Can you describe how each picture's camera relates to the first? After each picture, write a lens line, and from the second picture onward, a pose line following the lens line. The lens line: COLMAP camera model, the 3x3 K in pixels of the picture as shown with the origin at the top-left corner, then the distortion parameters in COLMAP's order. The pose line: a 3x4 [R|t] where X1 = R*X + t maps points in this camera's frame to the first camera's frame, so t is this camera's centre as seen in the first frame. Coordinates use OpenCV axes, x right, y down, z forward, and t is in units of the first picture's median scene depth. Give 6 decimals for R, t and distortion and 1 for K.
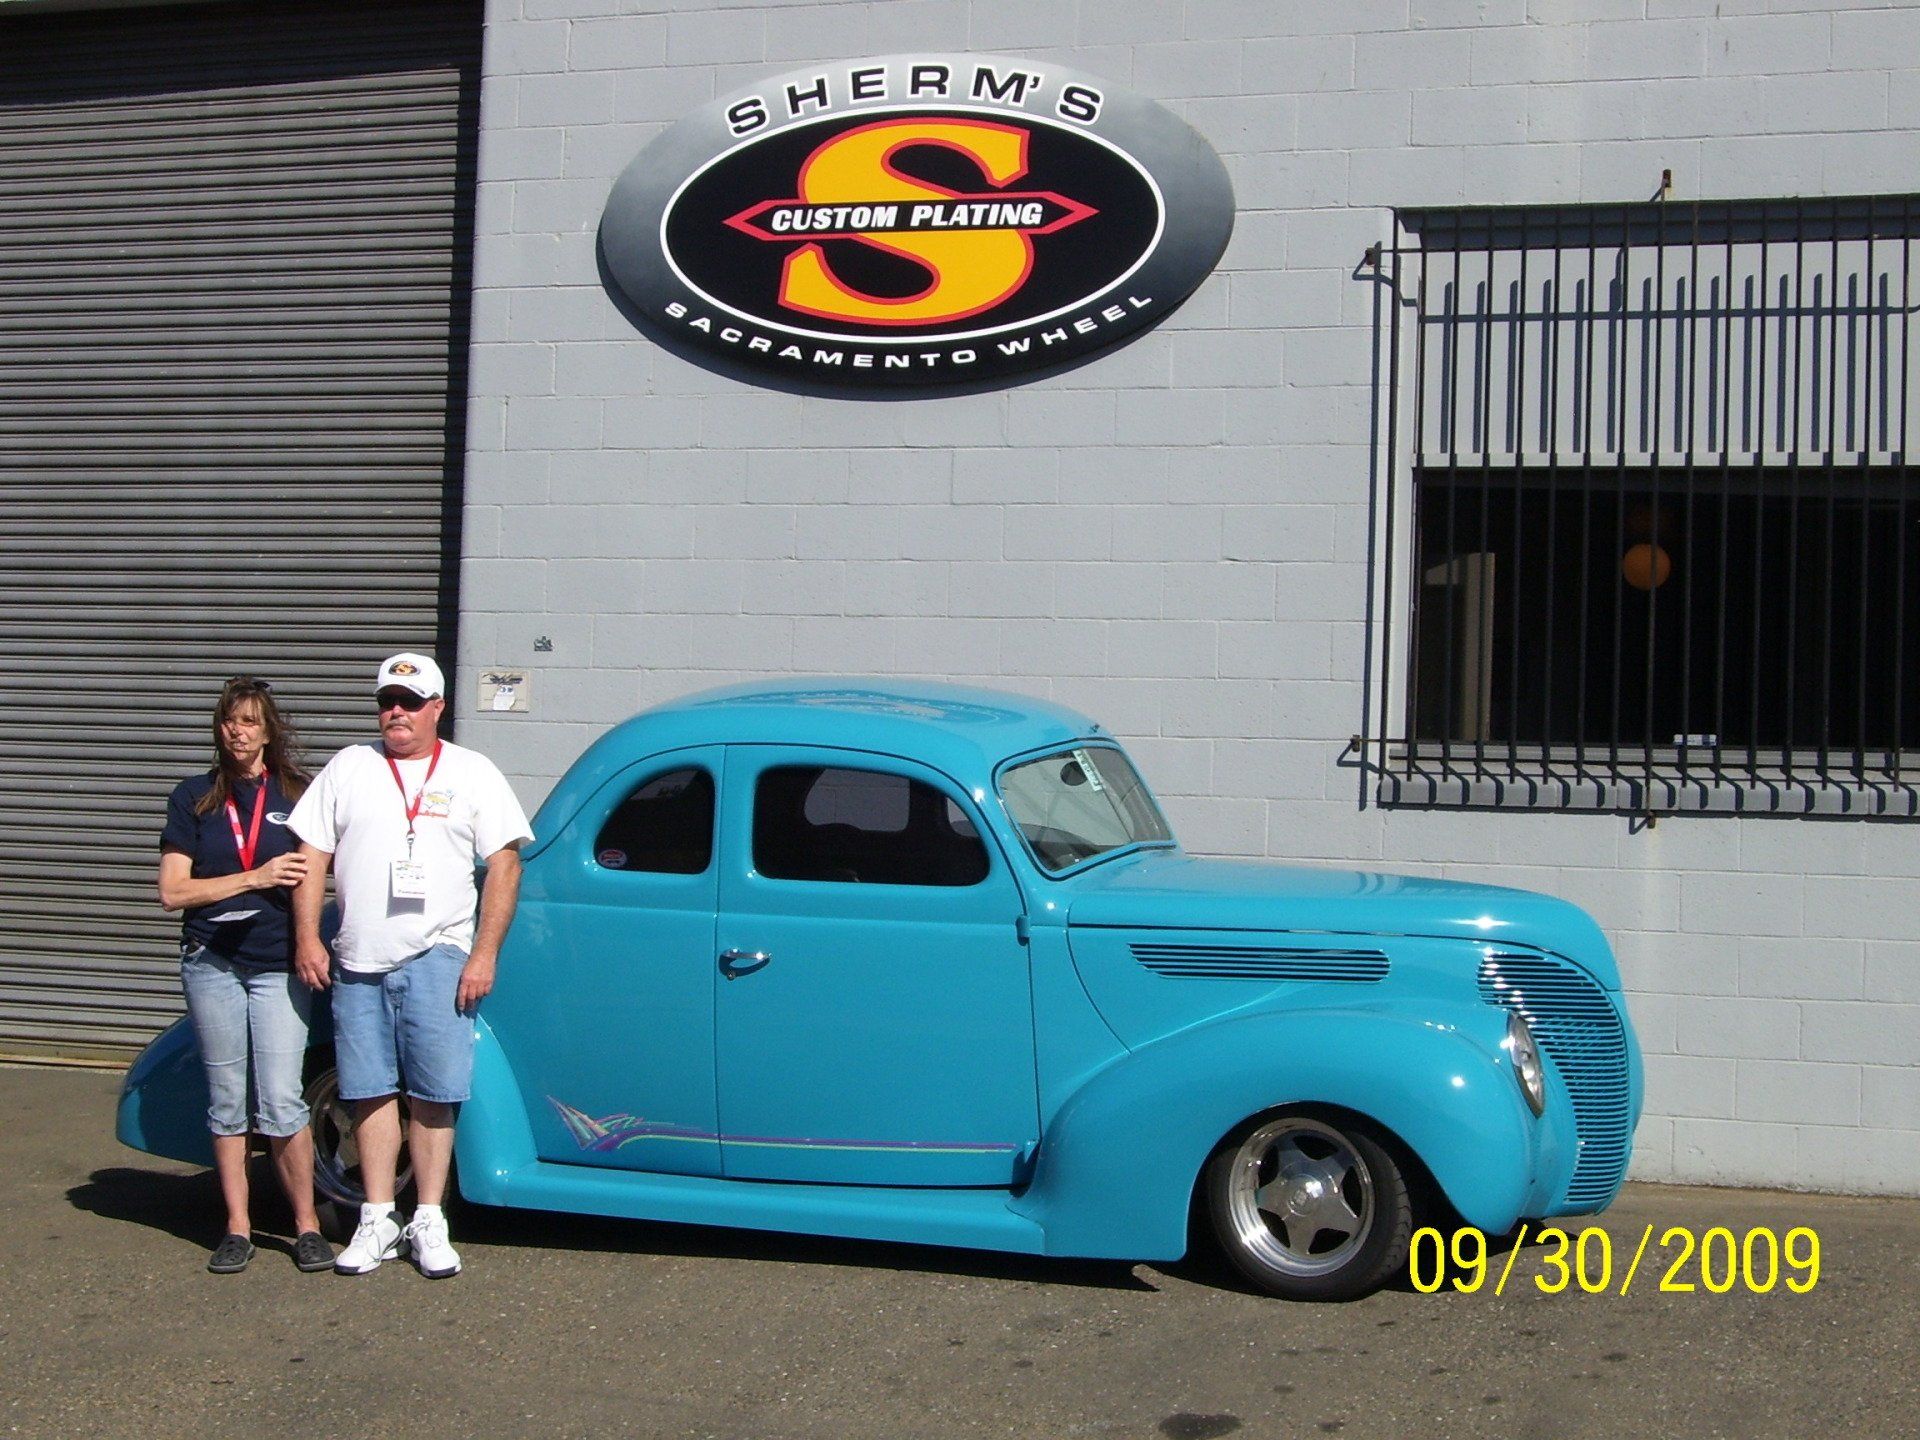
lens RADIAL K [[3812.6, 0, 951.1], [0, 3812.6, 725.4], [0, 0, 1]] dist [-0.073305, 0.000000]
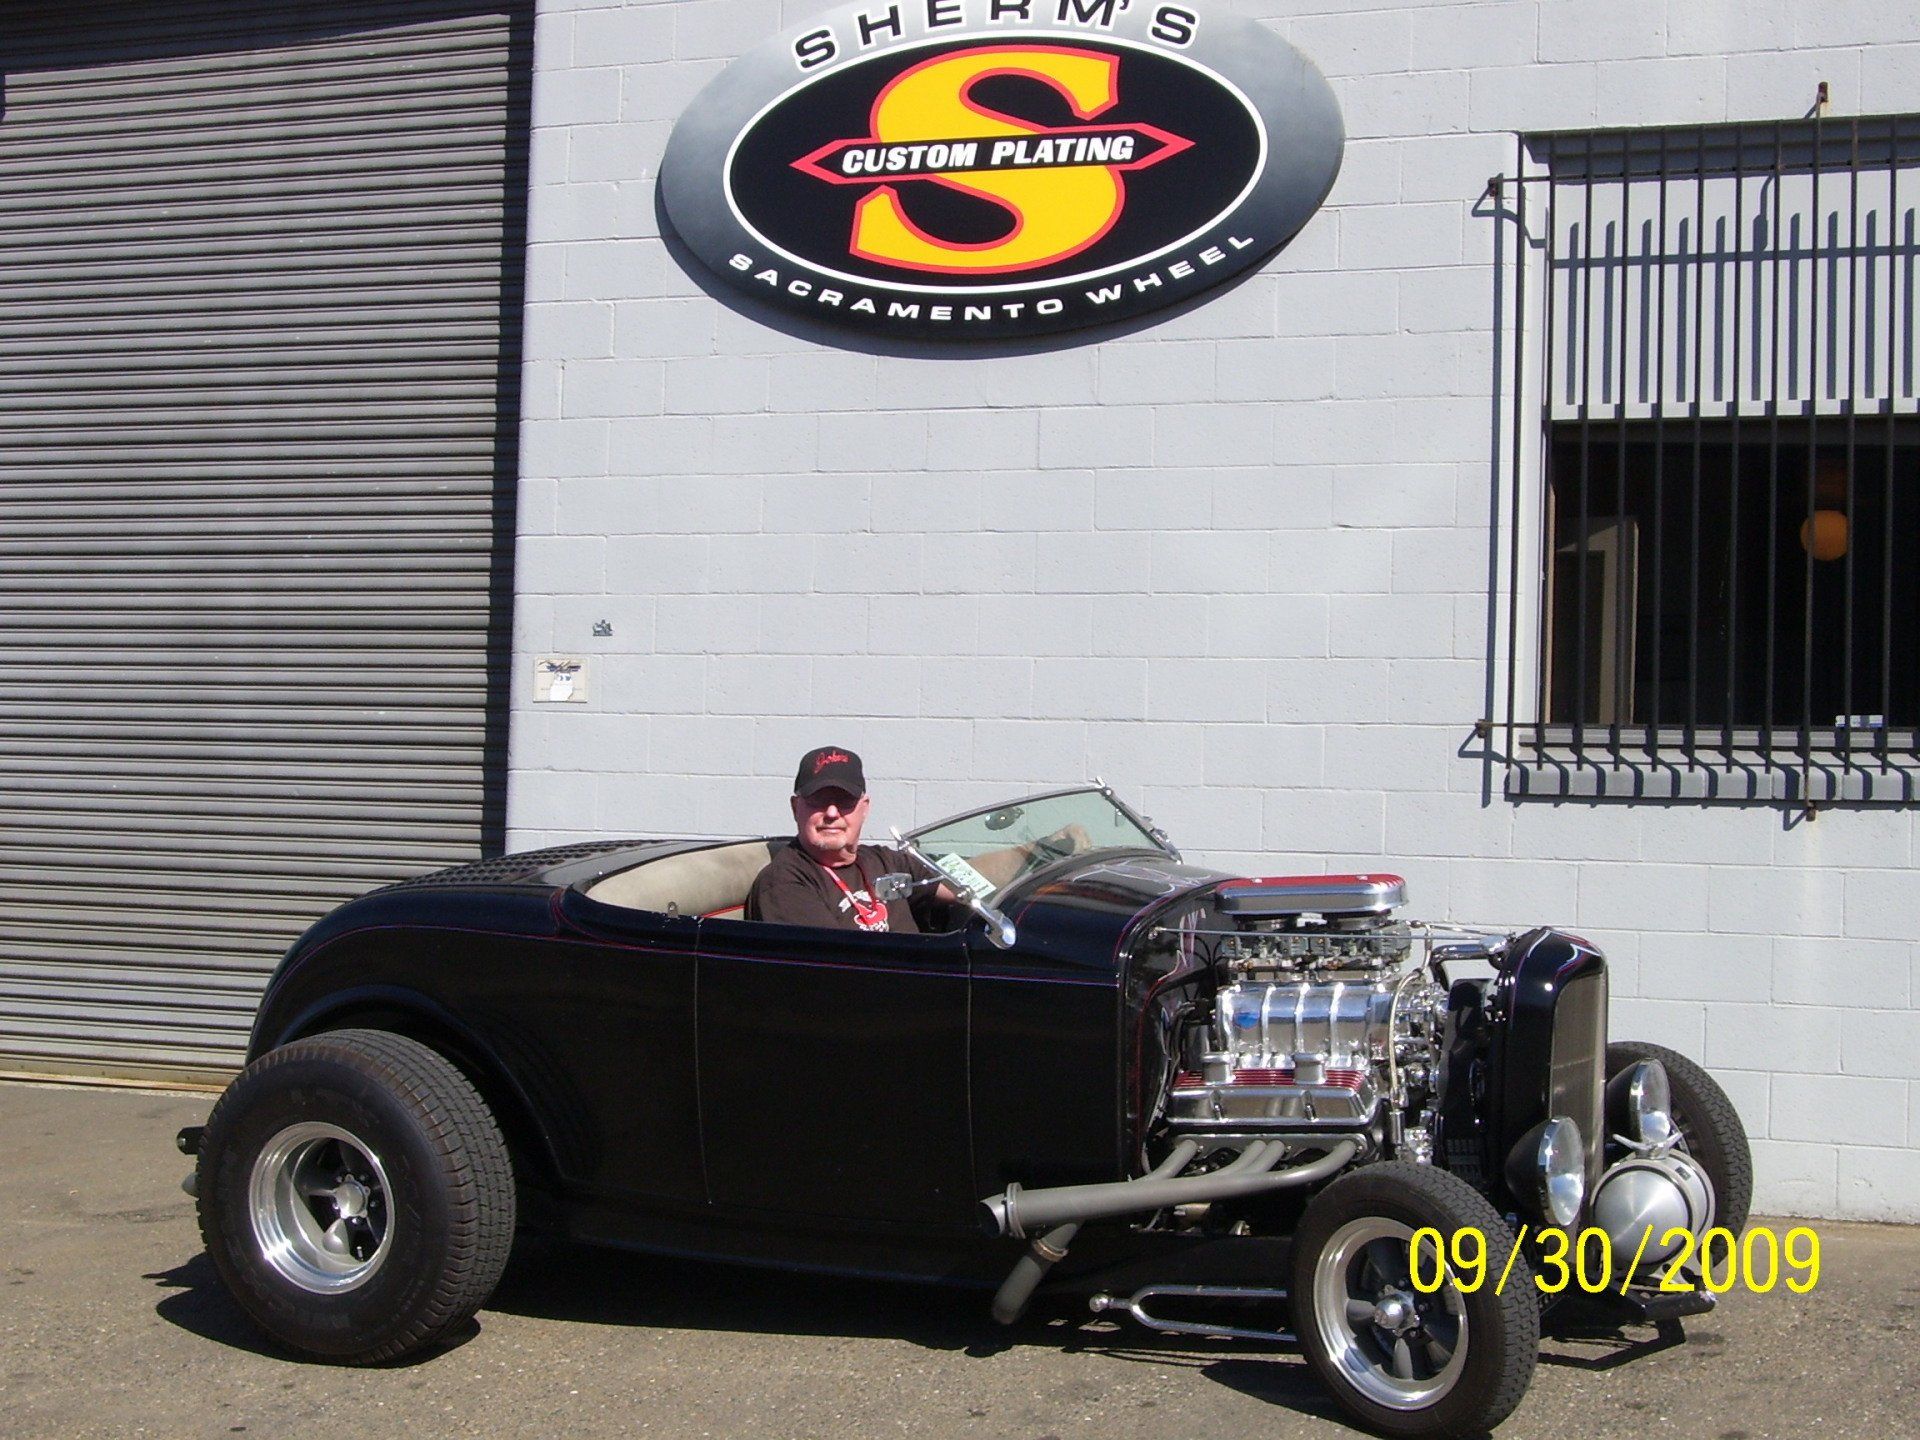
lens RADIAL K [[3812.6, 0, 963.7], [0, 3812.6, 725.3], [0, 0, 1]] dist [-0.073305, 0.000000]
pose [[0.998104, -0.007311, -0.061116, 0.037736], [0.007298, 0.999973, -0.000434, 0.003293], [0.061118, -0.000013, 0.998131, 0.092003]]
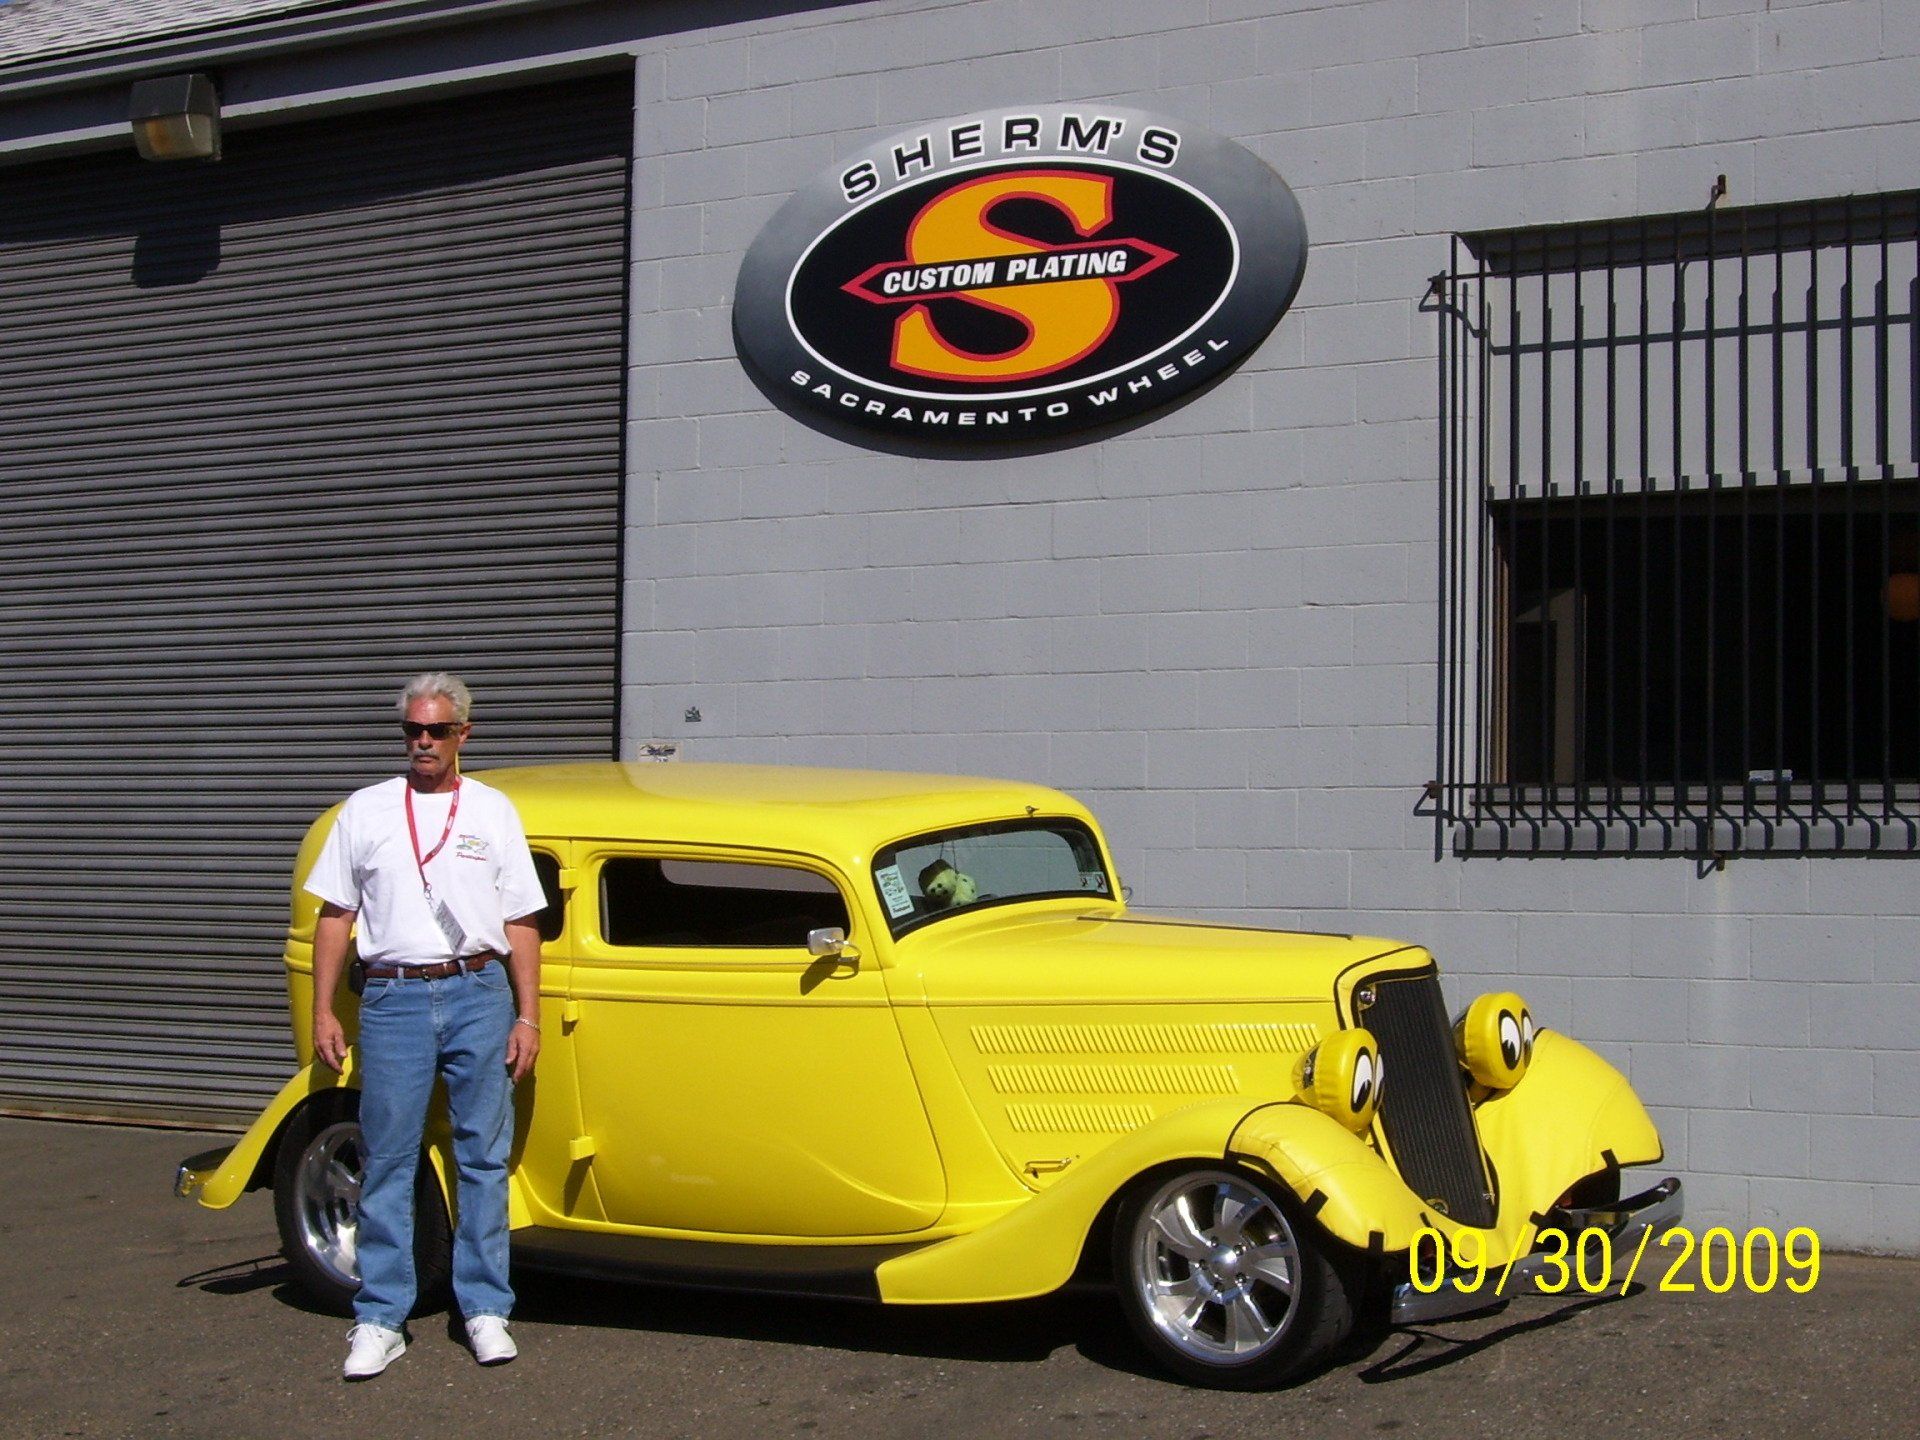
lens RADIAL K [[3812.6, 0, 961.5], [0, 3812.6, 720.4], [0, 0, 1]] dist [-0.073305, 0.000000]
pose [[0.973282, -0.031473, -0.227447, 0.201397], [0.026280, 0.999321, -0.025828, 0.008591], [0.228105, 0.019161, 0.973448, 0.034252]]
